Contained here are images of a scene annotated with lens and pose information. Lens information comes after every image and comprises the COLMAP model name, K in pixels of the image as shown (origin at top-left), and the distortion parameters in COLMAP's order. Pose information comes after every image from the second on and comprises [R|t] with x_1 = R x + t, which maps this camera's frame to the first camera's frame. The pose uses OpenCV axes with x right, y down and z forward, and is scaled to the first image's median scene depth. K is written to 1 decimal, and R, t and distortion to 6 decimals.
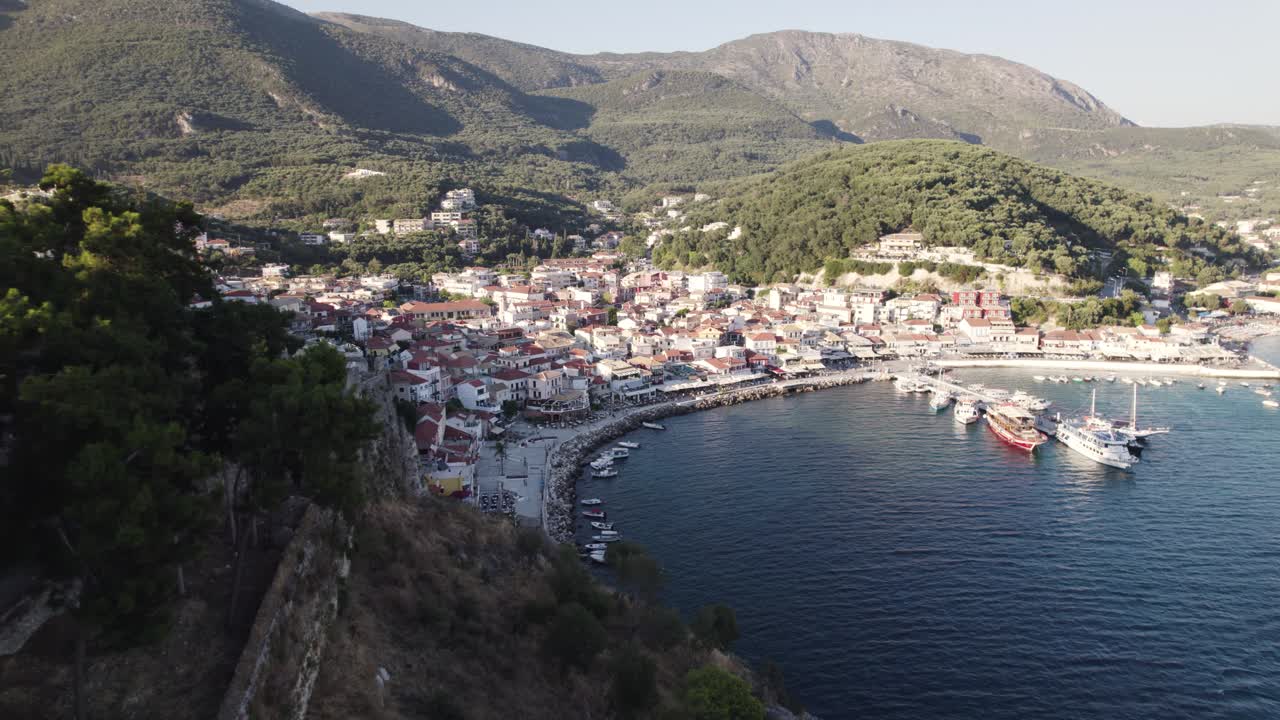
lens RADIAL K [[1042.6, 0, 640.0], [0, 1042.6, 360.0], [0, 0, 1]] dist [-0.075999, -0.000836]
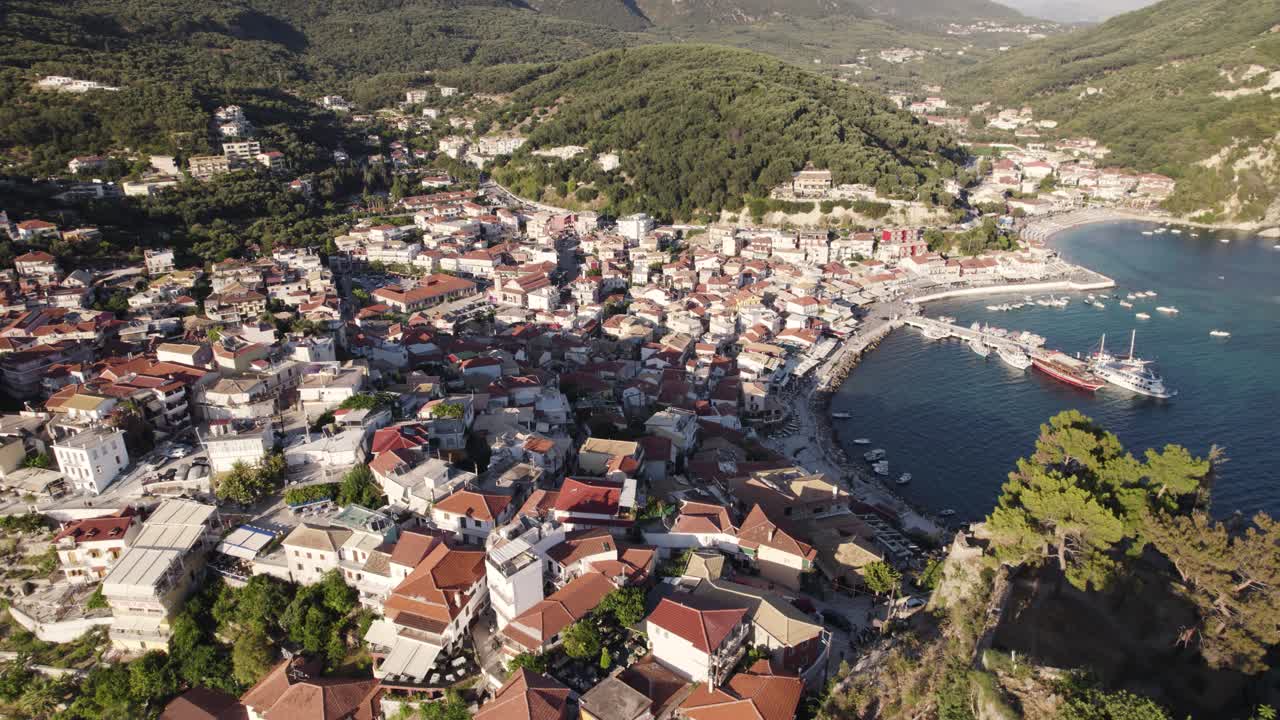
lens RADIAL K [[1042.6, 0, 640.0], [0, 1042.6, 360.0], [0, 0, 1]] dist [-0.075999, -0.000836]
pose [[0.840721, -0.172521, 0.513250, -0.533423], [0.064281, 0.972981, 0.221758, -0.190608], [-0.537640, -0.153444, 0.829095, 0.132157]]
